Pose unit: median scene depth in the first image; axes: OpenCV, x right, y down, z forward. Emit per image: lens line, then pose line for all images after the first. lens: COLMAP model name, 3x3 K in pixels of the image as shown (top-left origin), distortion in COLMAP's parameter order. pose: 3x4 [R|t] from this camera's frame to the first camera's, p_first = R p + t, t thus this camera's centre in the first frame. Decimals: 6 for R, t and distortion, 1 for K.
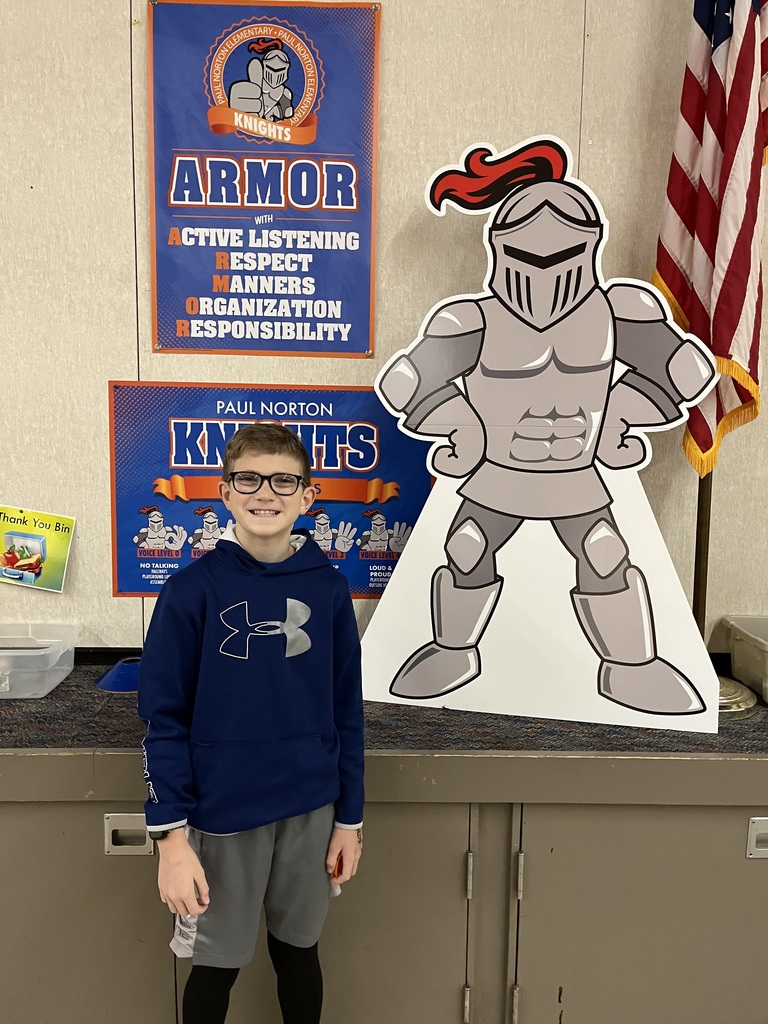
lens RADIAL K [[770.9, 0, 379.4], [0, 770.9, 500.3], [0, 0, 1]] dist [0.049942, -0.047936]
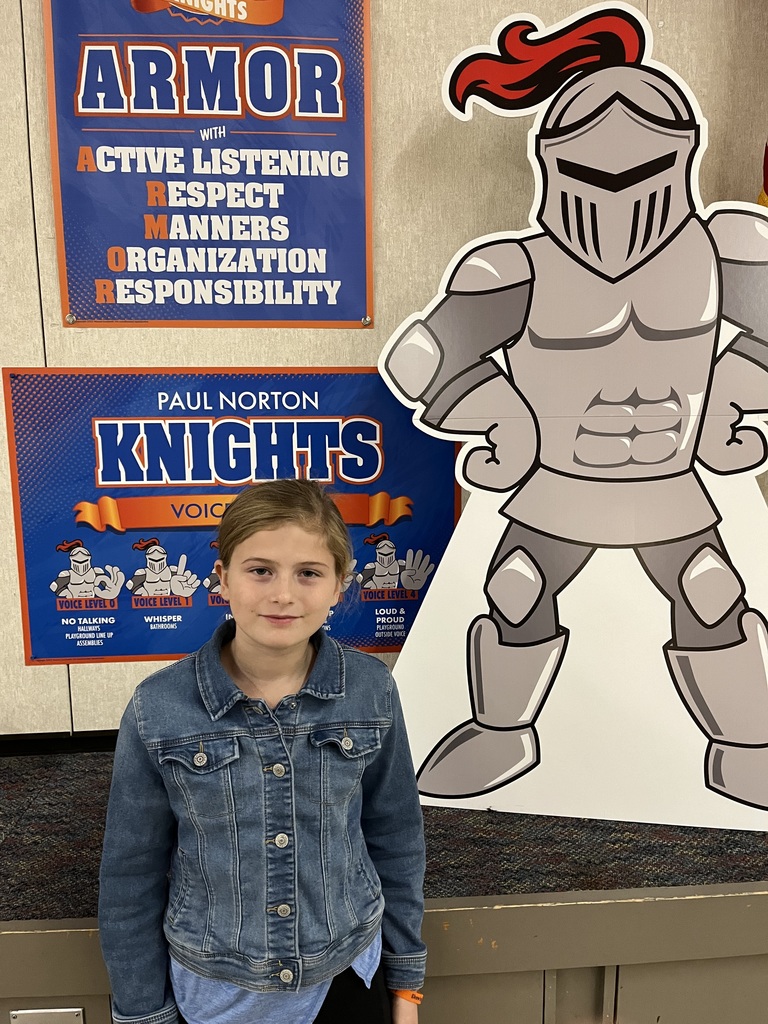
lens RADIAL K [[771.9, 0, 381.7], [0, 771.9, 509.4], [0, 0, 1]] dist [0.067721, -0.081031]
pose [[0.998578, -0.033329, 0.041606, -0.035834], [0.031962, 0.998941, 0.033091, -0.037360], [-0.042664, -0.031714, 0.998586, 0.266800]]
